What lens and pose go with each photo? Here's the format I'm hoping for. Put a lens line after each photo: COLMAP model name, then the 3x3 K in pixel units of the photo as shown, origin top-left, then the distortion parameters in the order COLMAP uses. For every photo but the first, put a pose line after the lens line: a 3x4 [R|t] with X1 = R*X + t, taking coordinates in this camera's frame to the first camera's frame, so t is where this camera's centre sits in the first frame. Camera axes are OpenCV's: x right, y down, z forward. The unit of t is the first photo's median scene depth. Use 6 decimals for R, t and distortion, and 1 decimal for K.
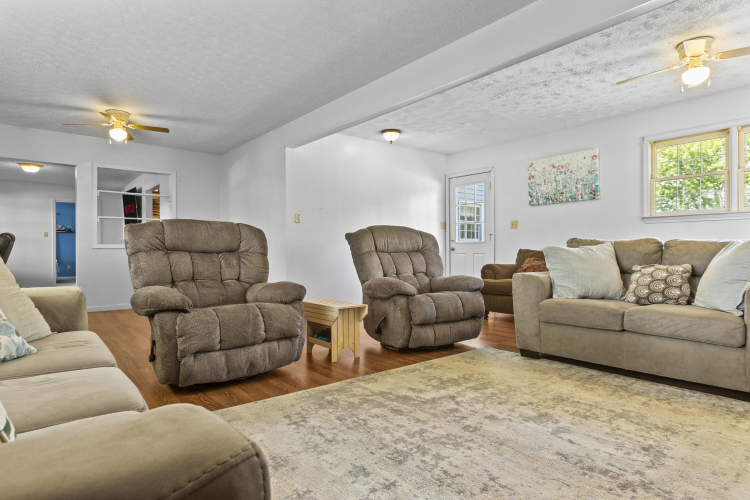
lens RADIAL K [[435.1, 0, 376.0], [0, 435.1, 251.3], [0, 0, 1]] dist [-0.005243, -0.001269]
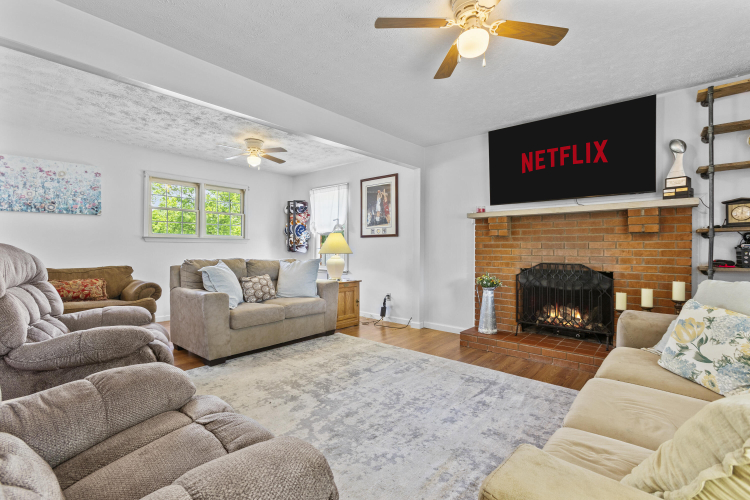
lens RADIAL K [[343.3, 0, 376.2], [0, 343.3, 248.9], [0, 0, 1]] dist [-0.016292, -0.000157]
pose [[-0.197149, -0.000860, 0.980373, -0.737652], [-0.005452, 0.999985, -0.000219, -0.078394], [-0.980358, -0.005388, -0.197151, 0.908812]]
